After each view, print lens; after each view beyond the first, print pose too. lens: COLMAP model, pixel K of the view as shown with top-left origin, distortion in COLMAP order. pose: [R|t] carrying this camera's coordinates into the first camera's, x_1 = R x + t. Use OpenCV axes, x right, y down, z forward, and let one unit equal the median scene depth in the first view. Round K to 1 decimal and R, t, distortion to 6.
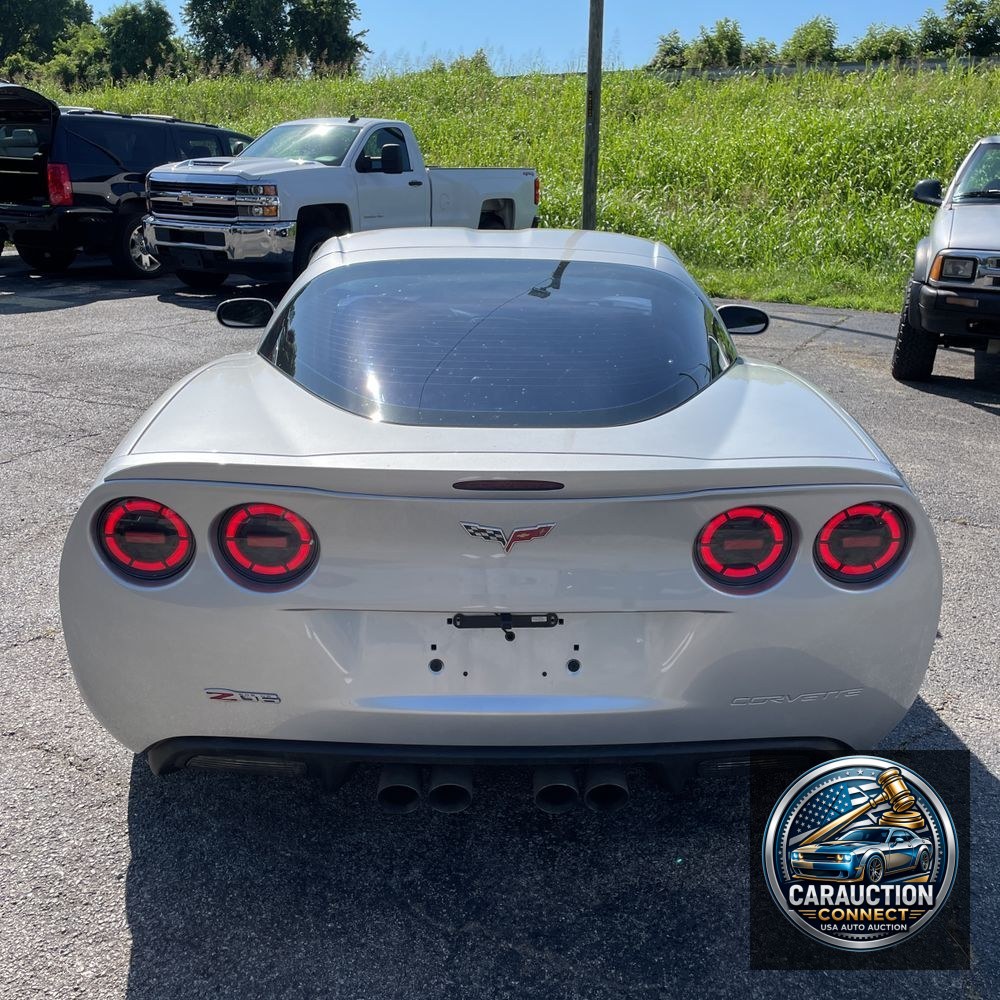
lens RADIAL K [[1023.1, 0, 502.2], [0, 1023.1, 495.0], [0, 0, 1]] dist [0.014195, 0.000000]
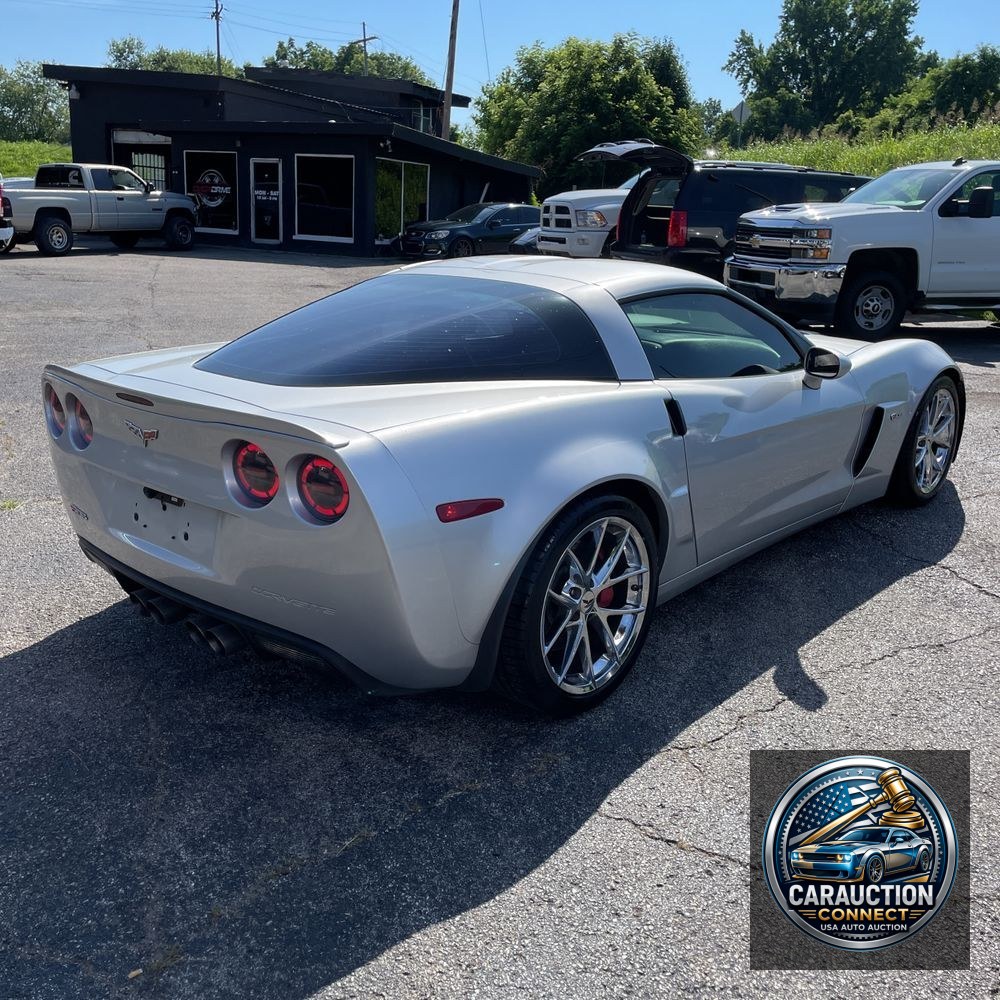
lens RADIAL K [[1023.1, 0, 503.1], [0, 1023.1, 495.5], [0, 0, 1]] dist [0.014195, 0.000000]
pose [[0.746668, 0.175654, -0.641586, 0.220321], [-0.203335, 0.978609, 0.031287, -0.004614], [0.633358, 0.107096, 0.766413, 0.026362]]
